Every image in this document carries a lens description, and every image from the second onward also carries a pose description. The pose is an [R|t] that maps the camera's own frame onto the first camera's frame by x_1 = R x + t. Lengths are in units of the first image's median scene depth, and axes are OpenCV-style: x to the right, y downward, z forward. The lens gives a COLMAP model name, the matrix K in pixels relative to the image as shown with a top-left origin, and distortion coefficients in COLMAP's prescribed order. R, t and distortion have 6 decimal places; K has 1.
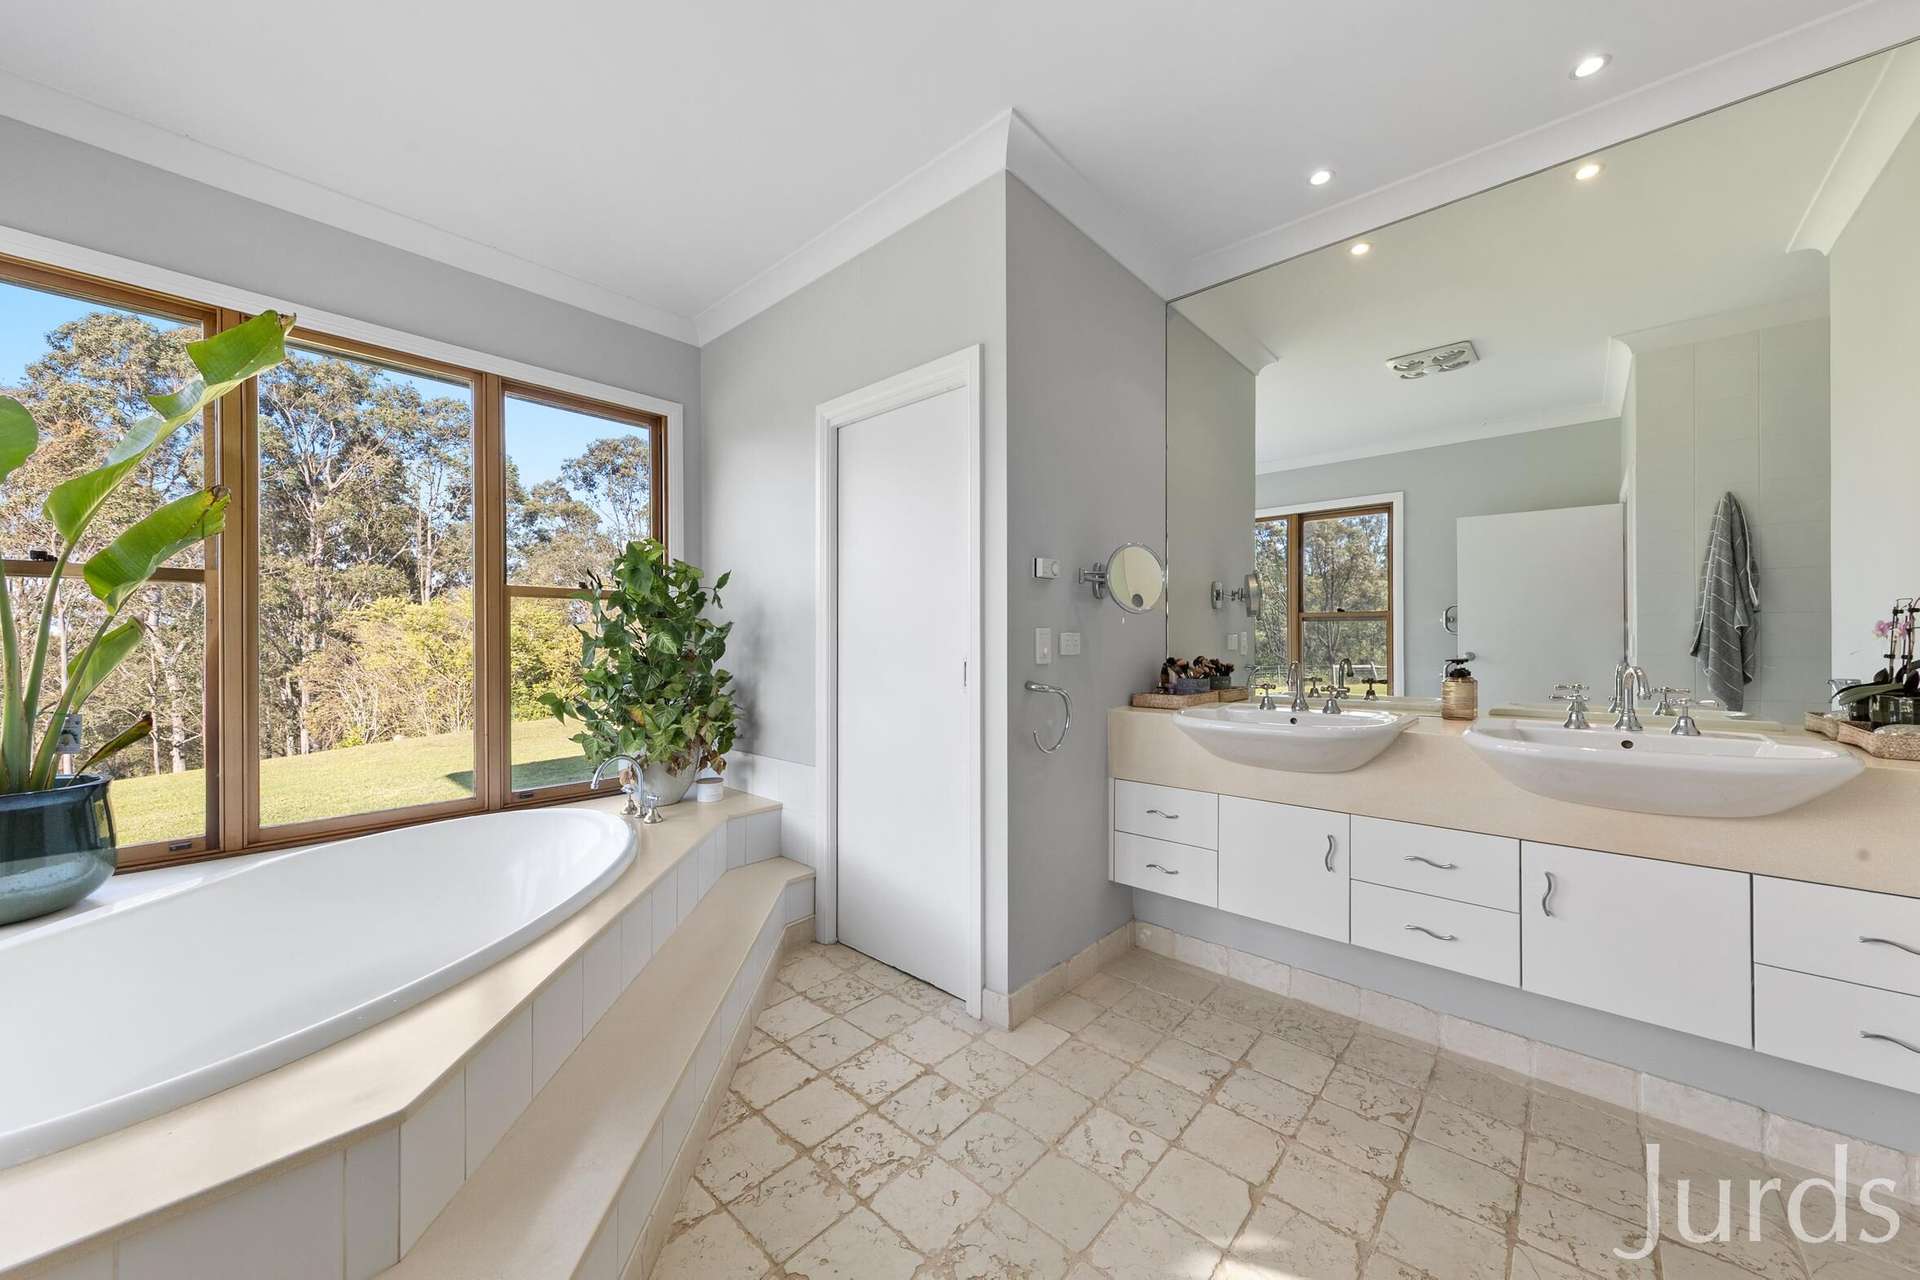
lens RADIAL K [[681.5, 0, 958.7], [0, 681.5, 643.0], [0, 0, 1]] dist [0.001528, 0.000090]
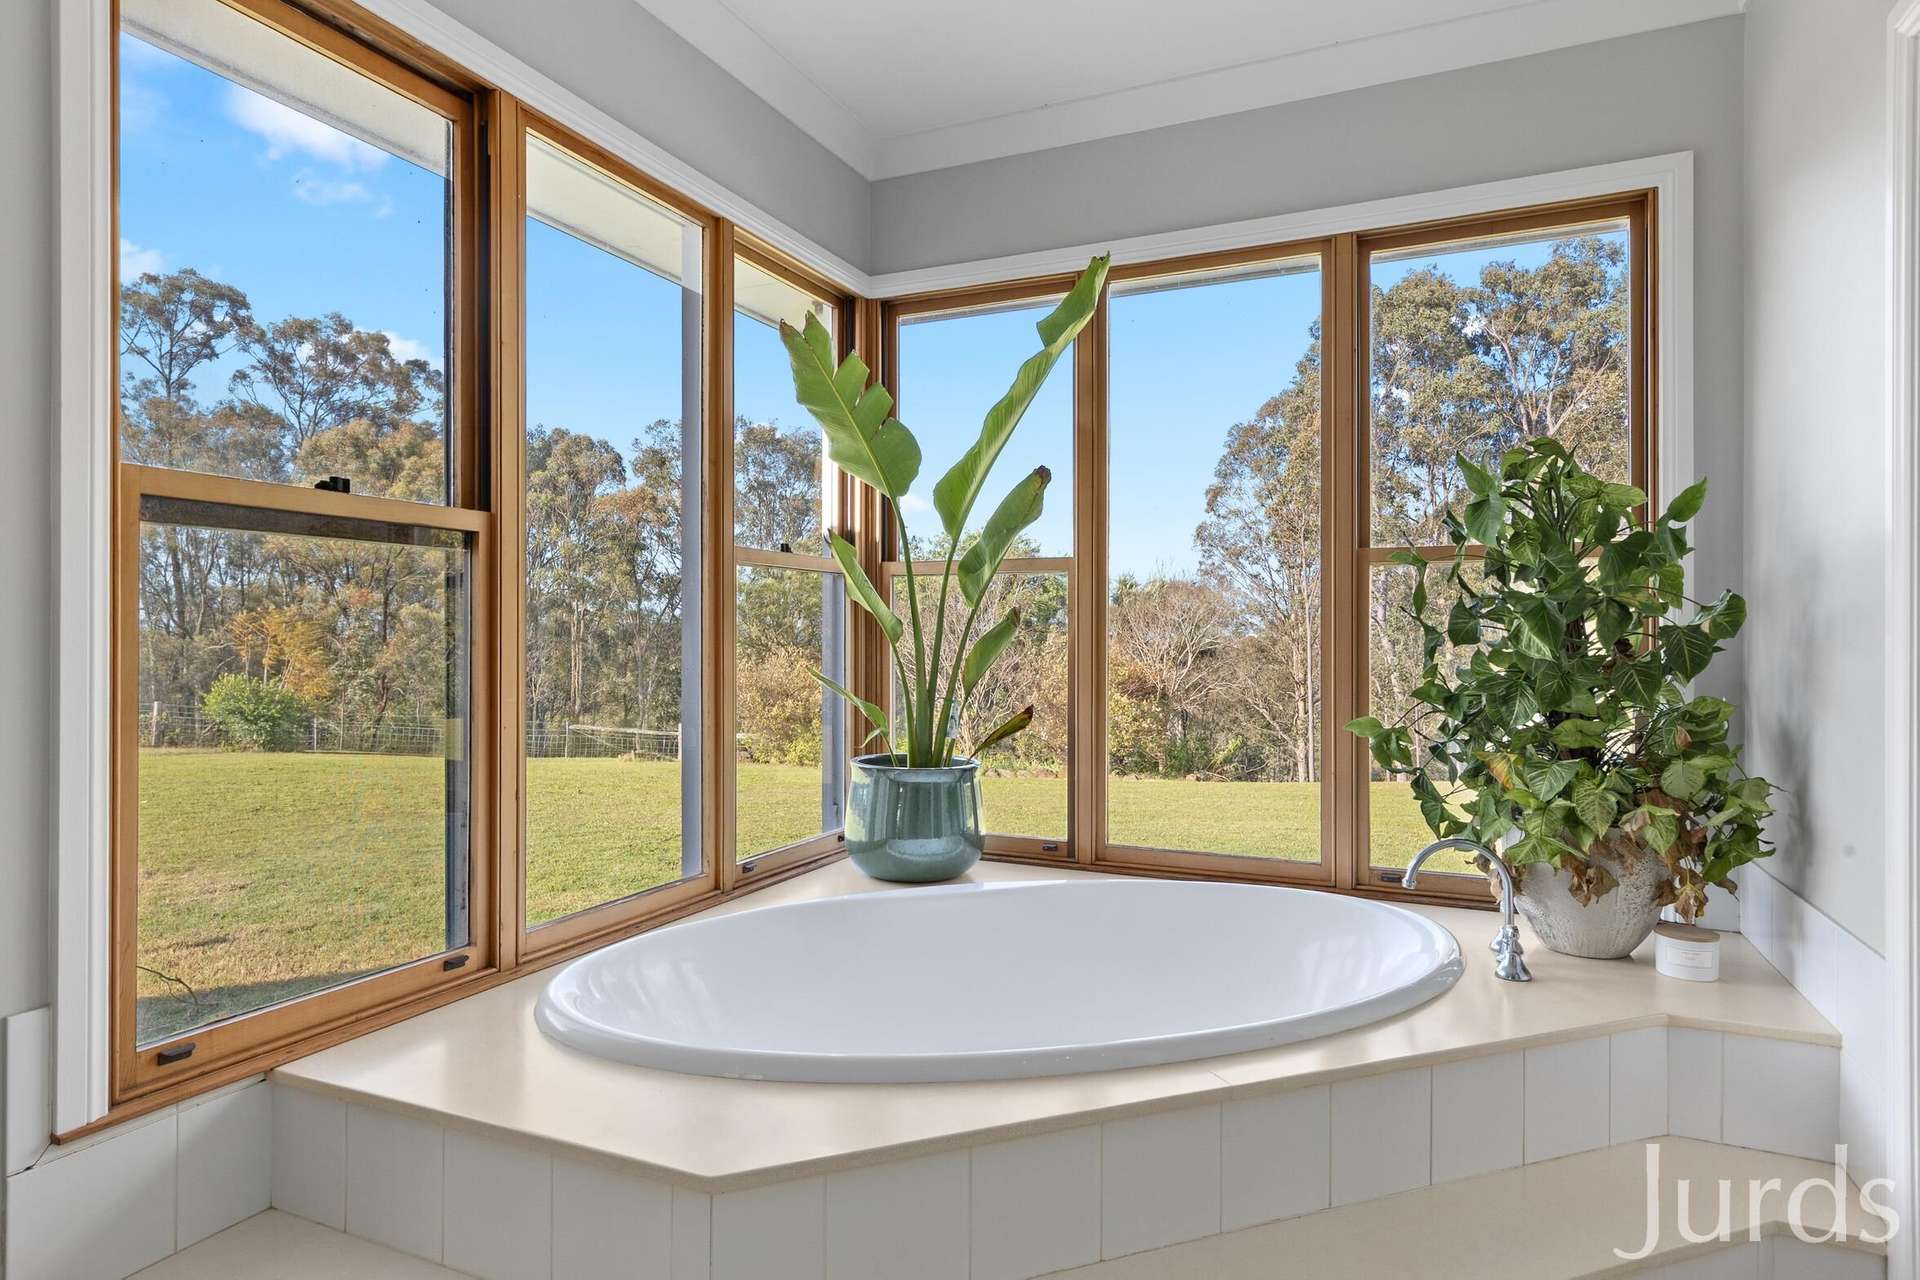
lens RADIAL K [[1083.4, 0, 956.5], [0, 1083.4, 631.4], [0, 0, 1]] dist [-0.004525, -0.001059]
pose [[0.284125, -0.002757, -0.958783, 0.222390], [-0.005782, 0.999973, -0.004589, 0.001896], [0.958770, 0.006848, 0.284101, 0.341339]]
